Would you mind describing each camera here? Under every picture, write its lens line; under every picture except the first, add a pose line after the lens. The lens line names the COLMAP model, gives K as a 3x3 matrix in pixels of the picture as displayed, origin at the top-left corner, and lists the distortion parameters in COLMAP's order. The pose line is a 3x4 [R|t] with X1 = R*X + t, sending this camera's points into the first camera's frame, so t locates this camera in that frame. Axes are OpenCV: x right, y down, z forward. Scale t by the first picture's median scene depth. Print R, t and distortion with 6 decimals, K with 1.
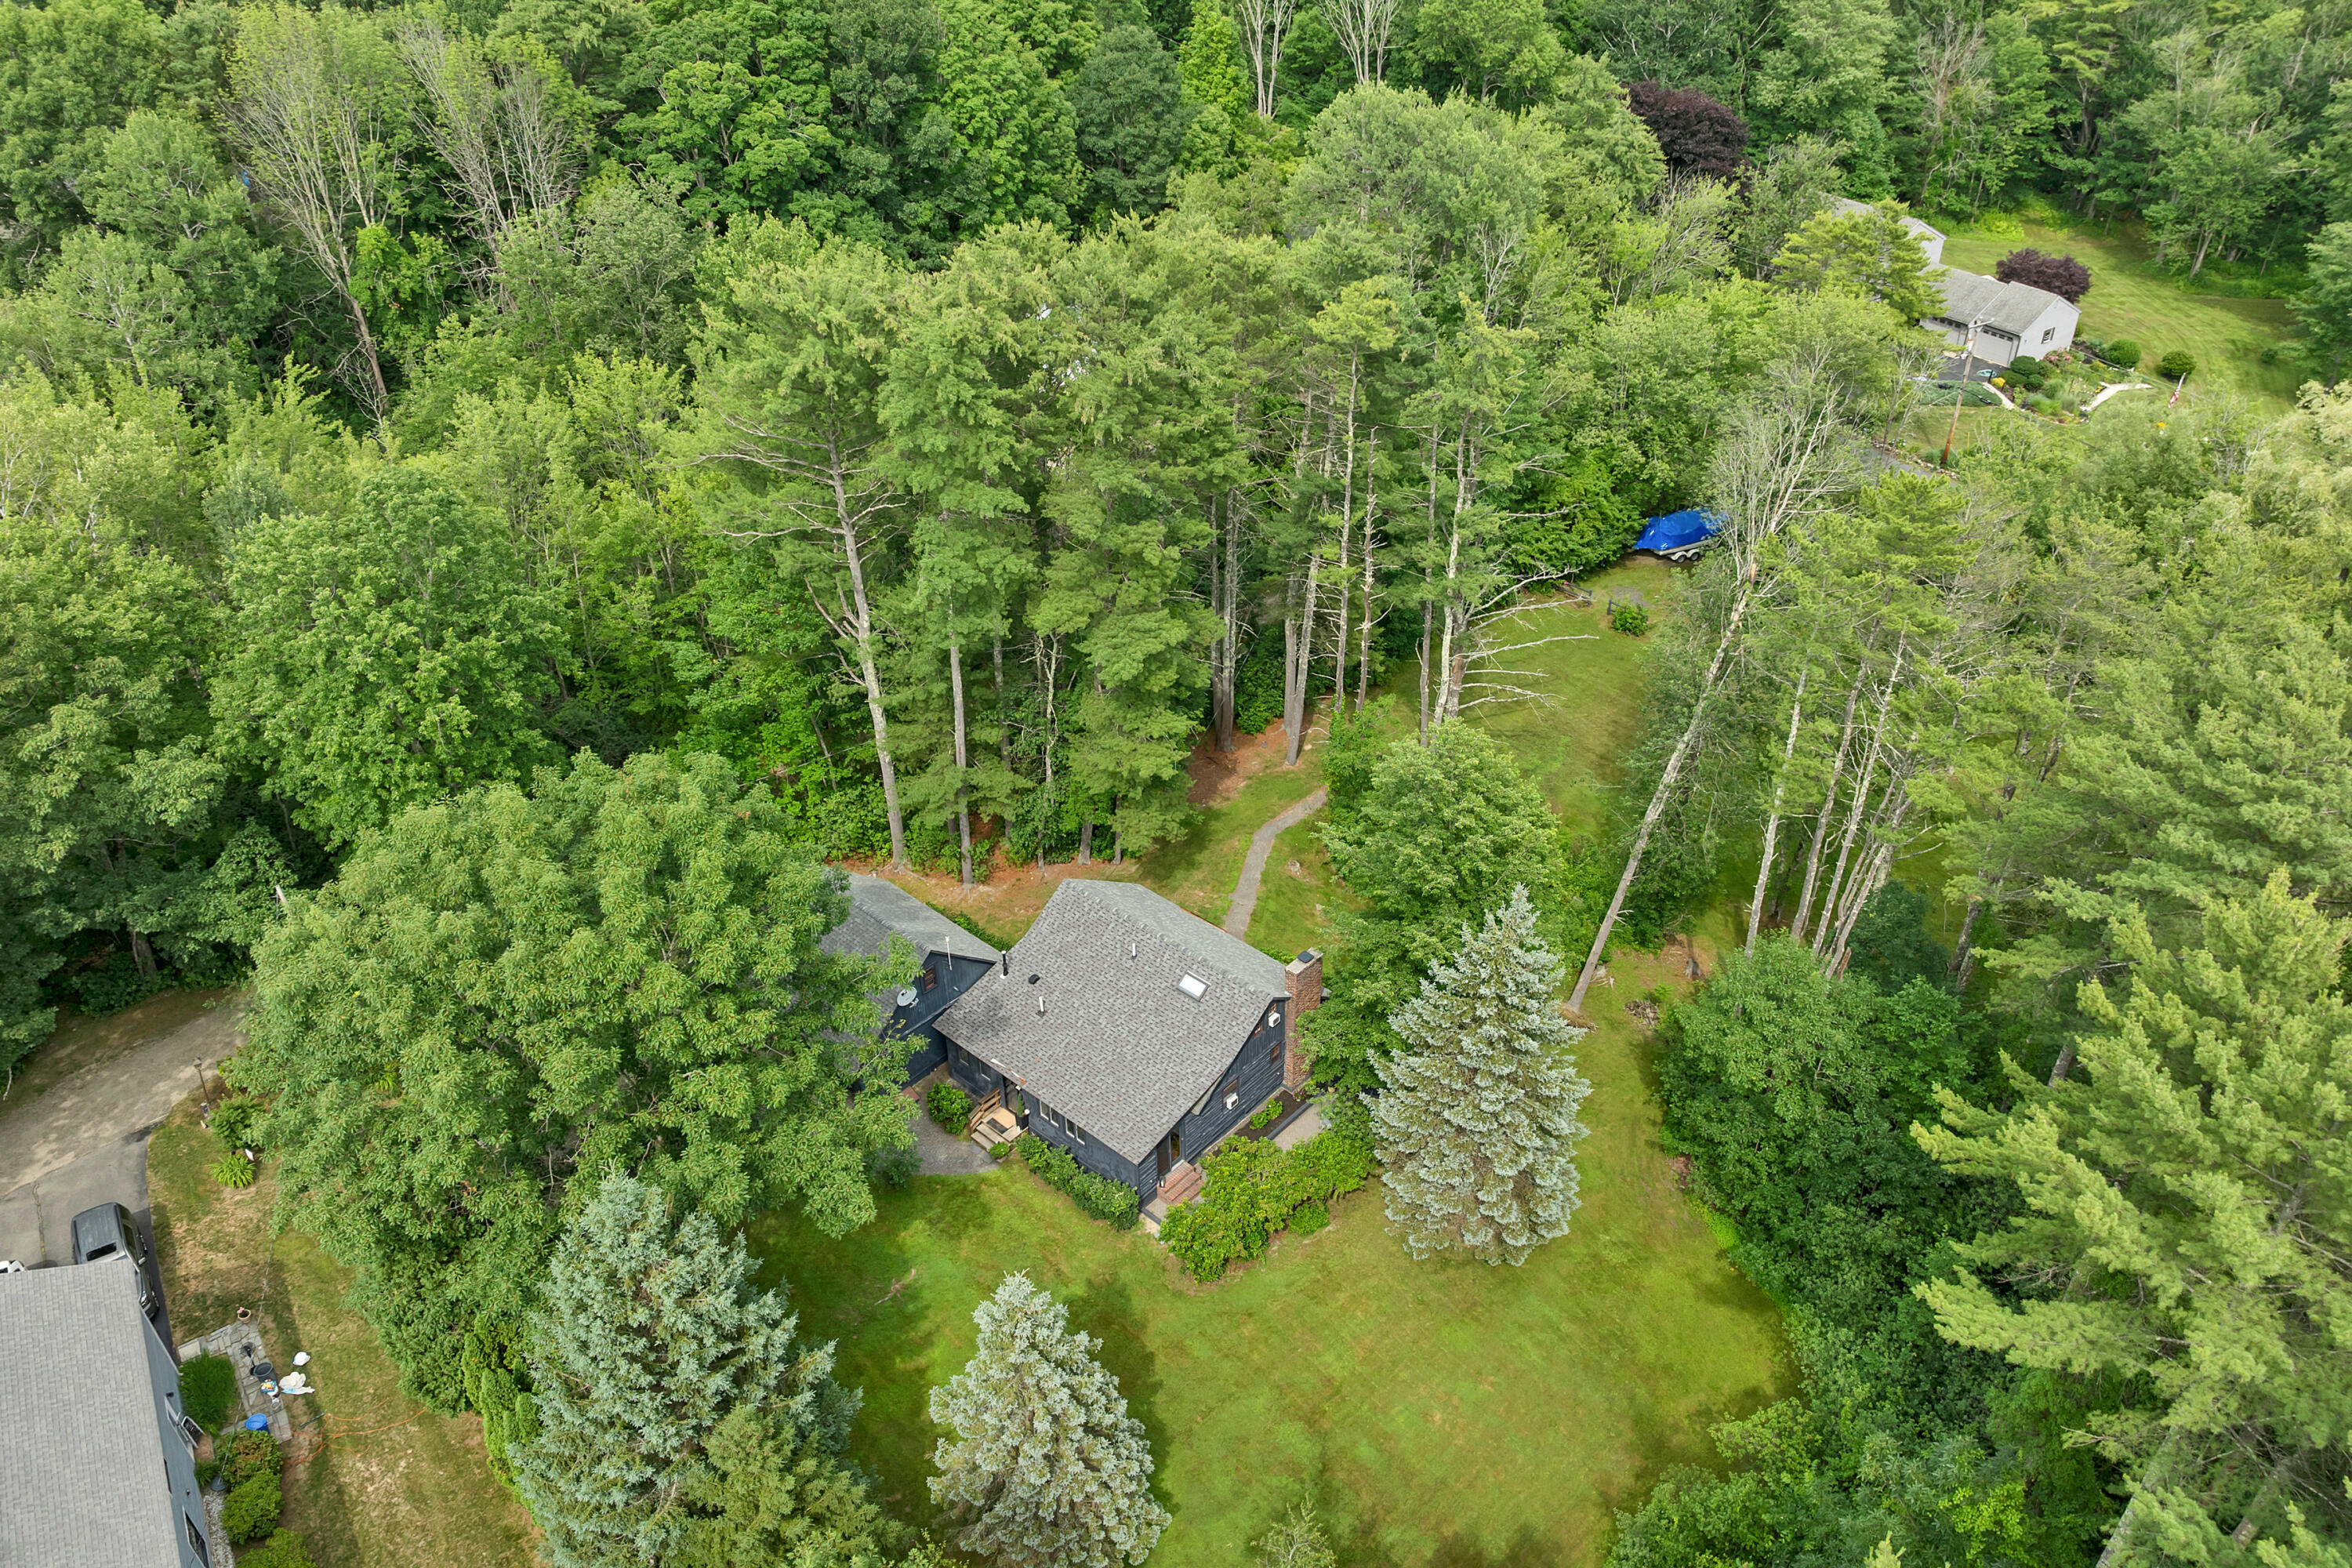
lens RADIAL K [[1746.1, 0, 1189.3], [0, 1746.1, 807.9], [0, 0, 1]] dist [-0.031034, -0.002157]
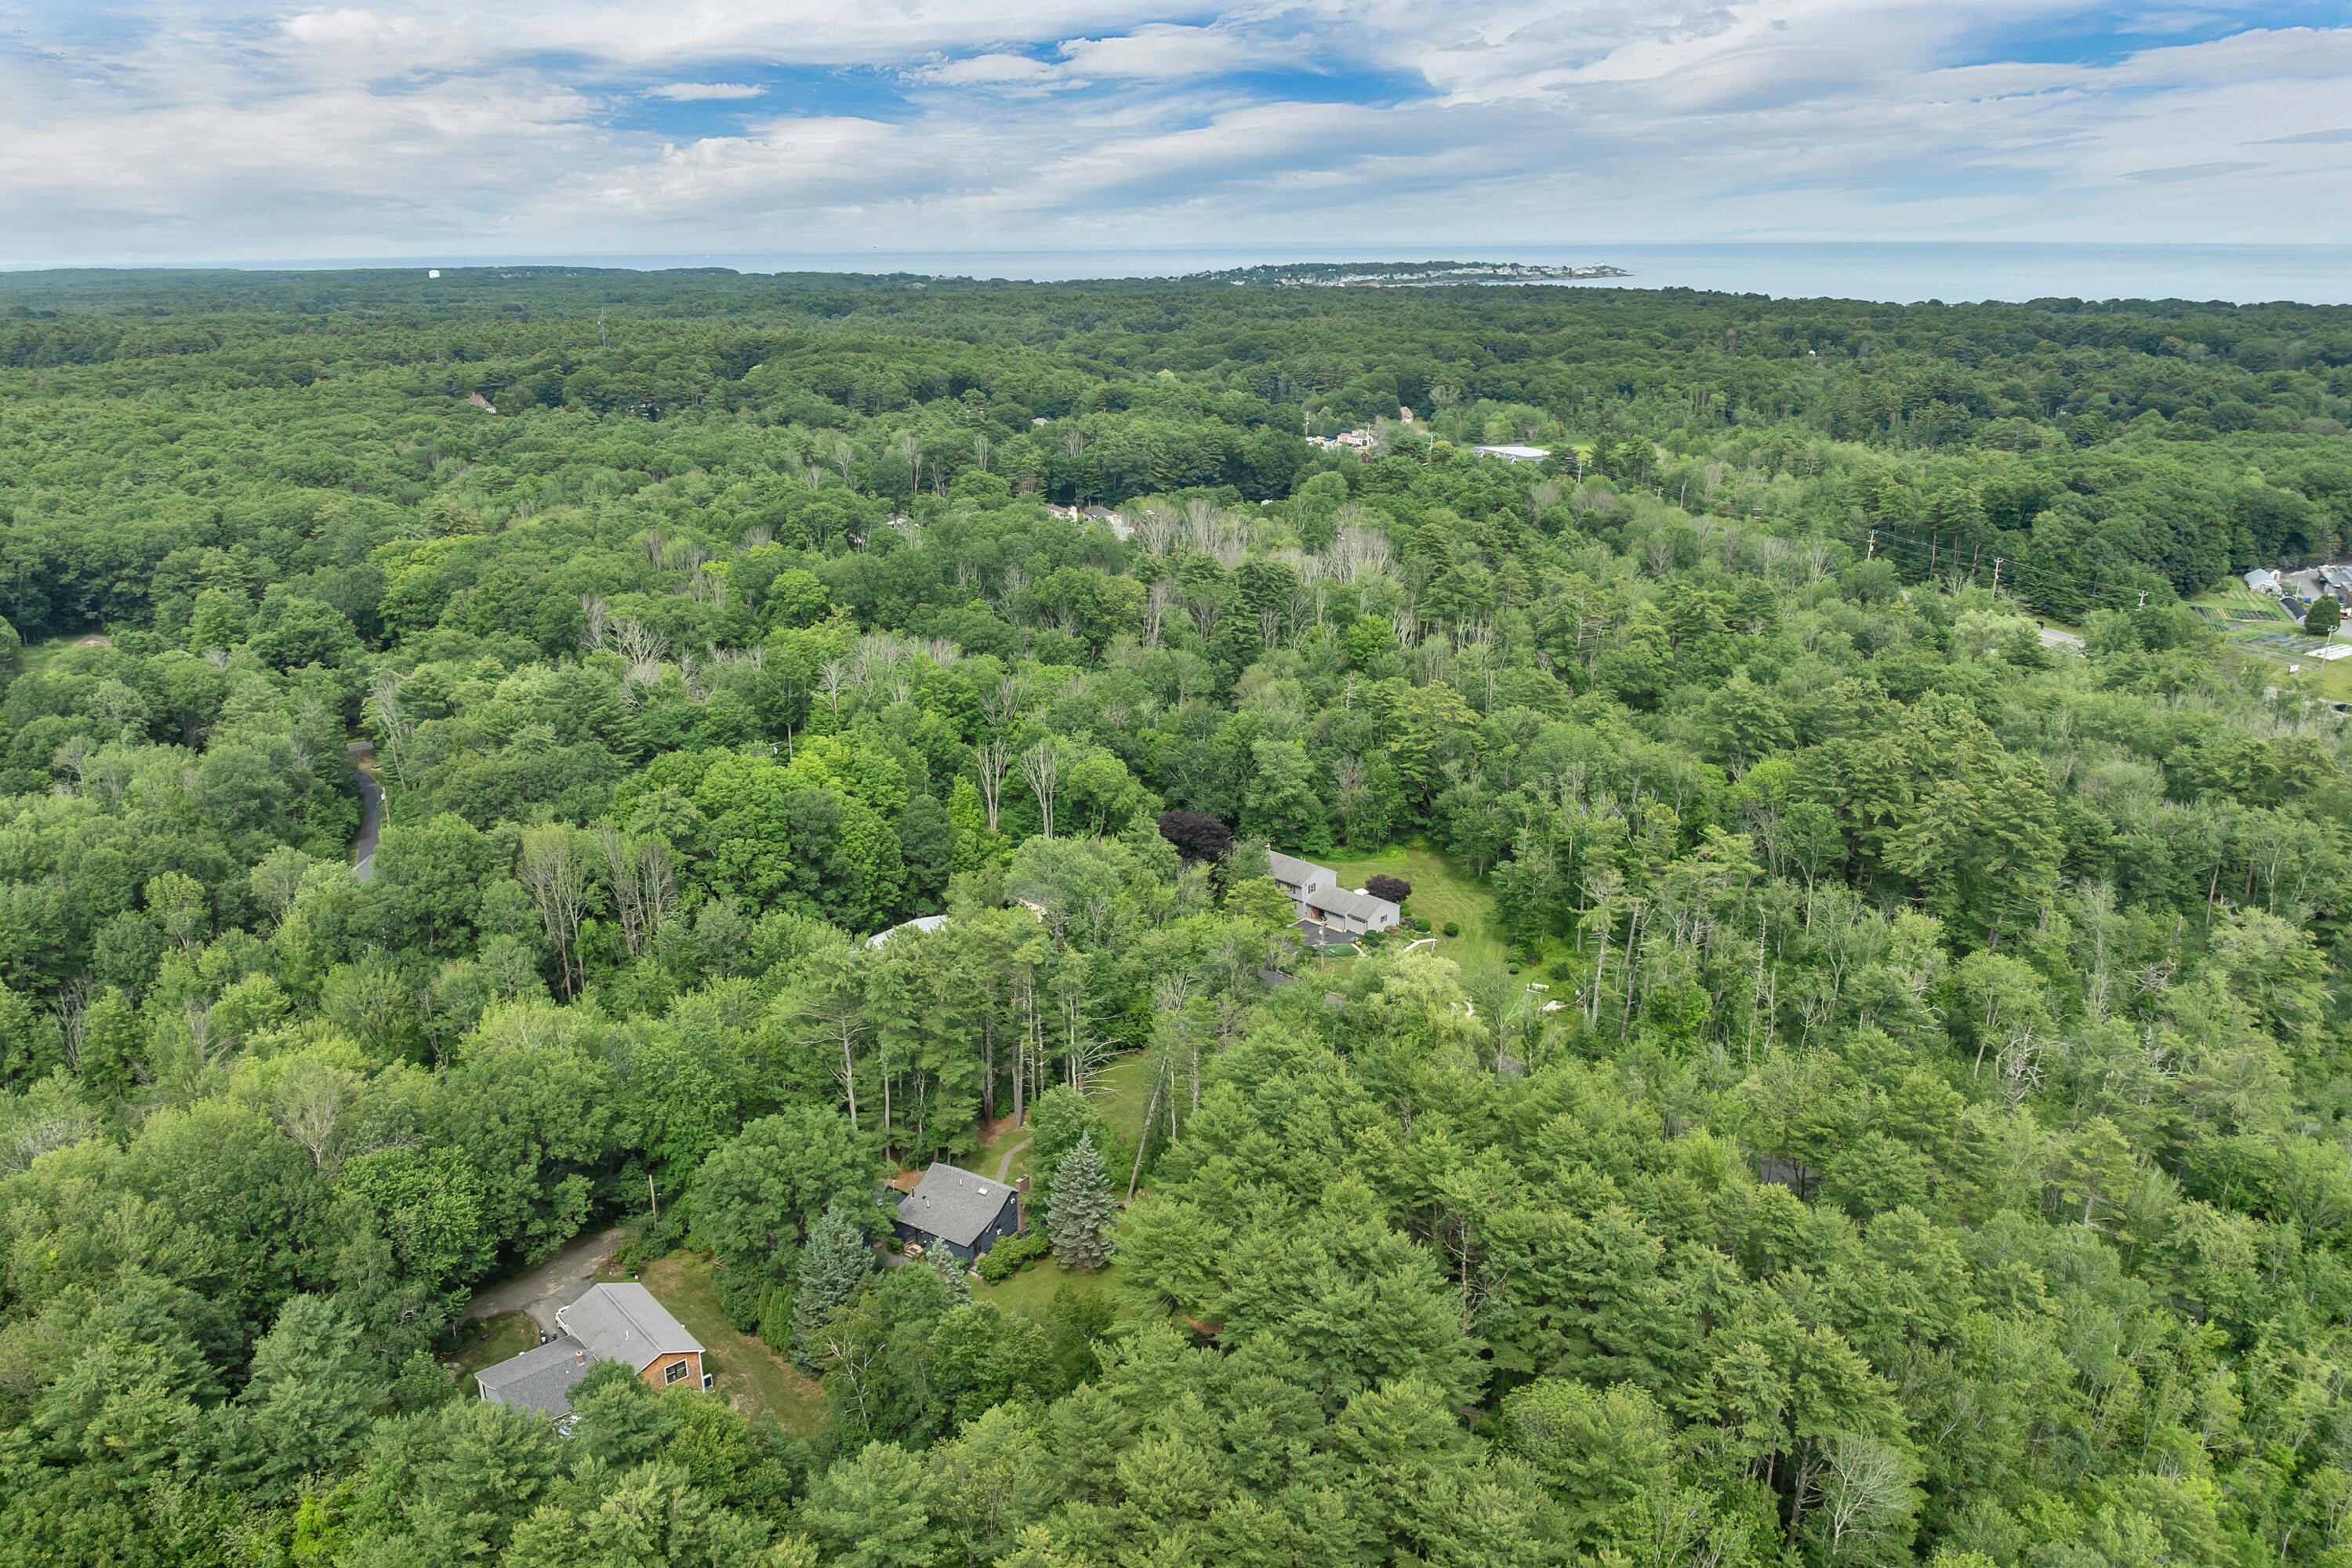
lens RADIAL K [[1746.1, 0, 1189.3], [0, 1746.1, 807.9], [0, 0, 1]] dist [-0.031034, -0.002157]
pose [[0.988126, -0.041093, 0.148046, -0.045846], [0.083357, 0.952814, -0.291886, 0.276507], [-0.129065, 0.300761, 0.944926, -1.435449]]
